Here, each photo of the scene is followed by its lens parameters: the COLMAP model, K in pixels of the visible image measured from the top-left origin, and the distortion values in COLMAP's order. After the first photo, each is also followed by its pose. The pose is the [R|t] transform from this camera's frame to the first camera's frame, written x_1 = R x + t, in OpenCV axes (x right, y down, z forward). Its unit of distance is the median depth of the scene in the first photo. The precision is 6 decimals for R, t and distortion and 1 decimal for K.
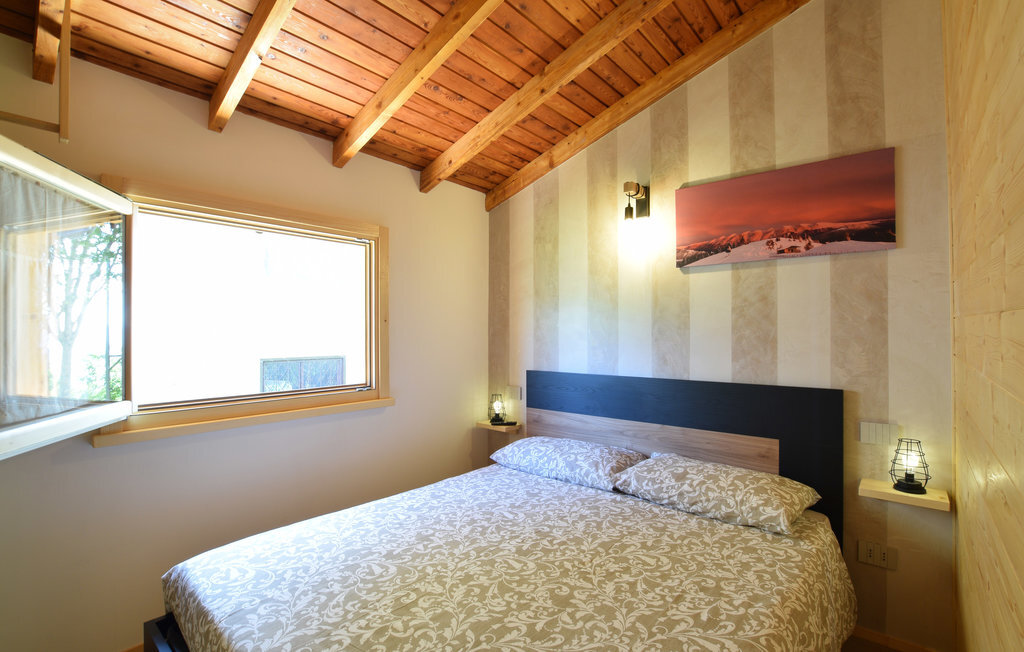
lens RADIAL K [[453.9, 0, 540.8], [0, 453.9, 321.0], [0, 0, 1]] dist [-0.026134, 0.000226]
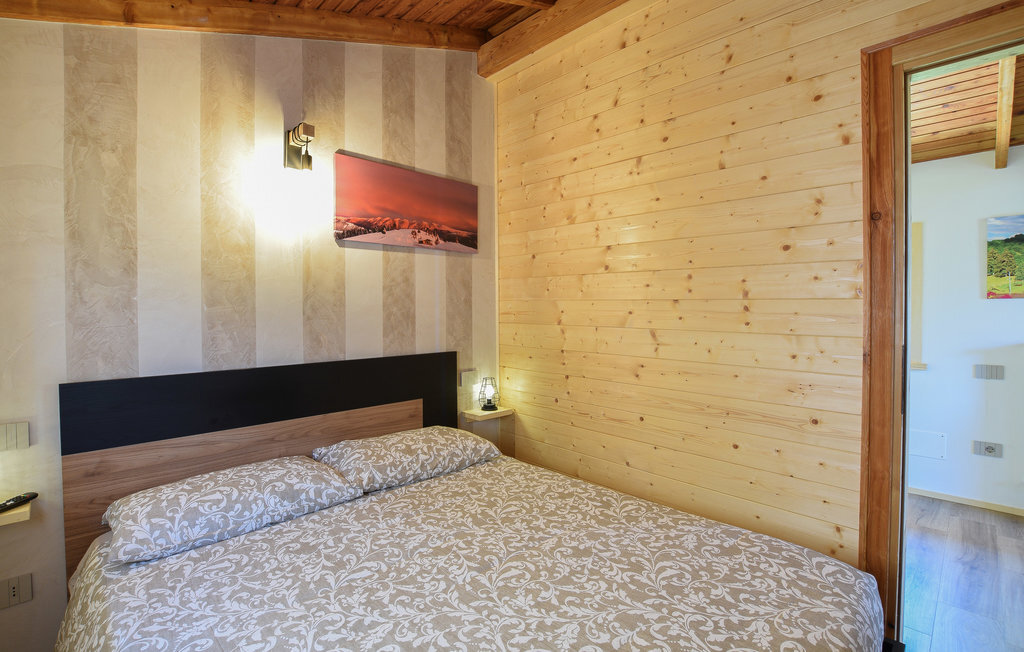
lens RADIAL K [[440.5, 0, 511.2], [0, 440.5, 309.4], [0, 0, 1]] dist [-0.025004, 0.000342]
pose [[0.158573, -0.000298, 0.987347, -0.577589], [-0.018533, 0.999823, 0.003278, 0.016616], [-0.987173, -0.018818, 0.158540, 0.567133]]
